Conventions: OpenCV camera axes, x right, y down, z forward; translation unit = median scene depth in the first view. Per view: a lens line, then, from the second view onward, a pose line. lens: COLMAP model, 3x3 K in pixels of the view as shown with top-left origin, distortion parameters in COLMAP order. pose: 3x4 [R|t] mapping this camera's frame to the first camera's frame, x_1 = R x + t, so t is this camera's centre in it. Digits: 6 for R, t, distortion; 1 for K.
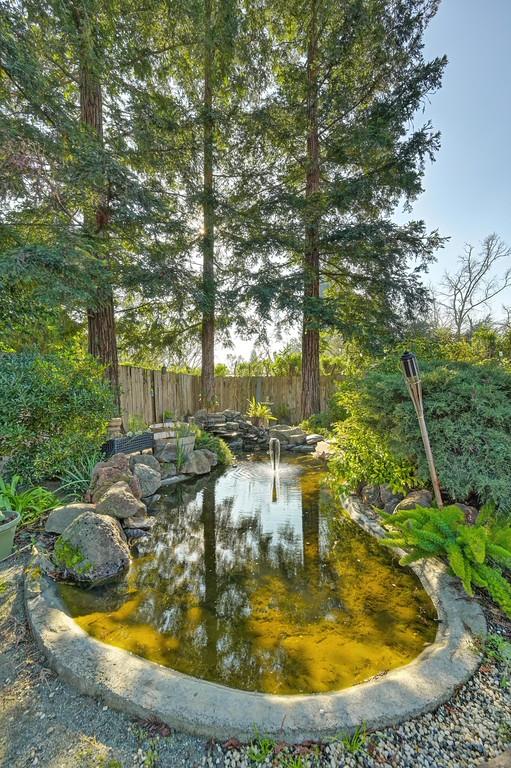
lens RADIAL K [[303.4, 0, 252.9], [0, 303.4, 395.8], [0, 0, 1]] dist [0.000457, -0.000495]
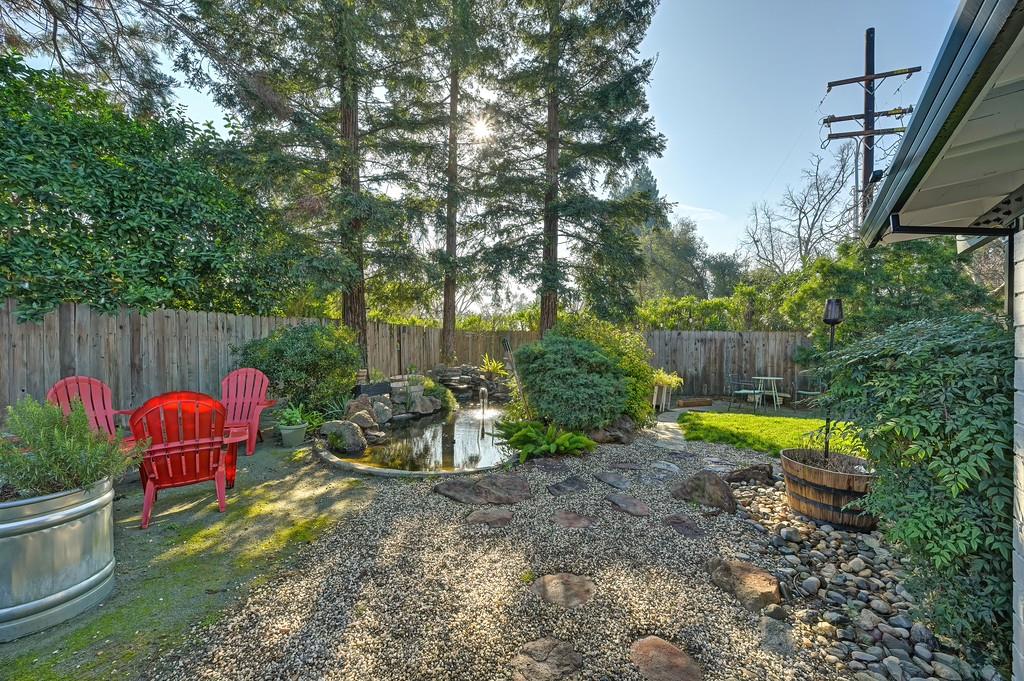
lens RADIAL K [[404.5, 0, 513.7], [0, 404.5, 341.2], [0, 0, 1]] dist [0.000457, -0.000495]
pose [[0.996775, 0.017732, -0.078266, 0.226967], [-0.018433, 0.999796, -0.008251, -0.032118], [0.078104, 0.009667, 0.996898, -0.472004]]
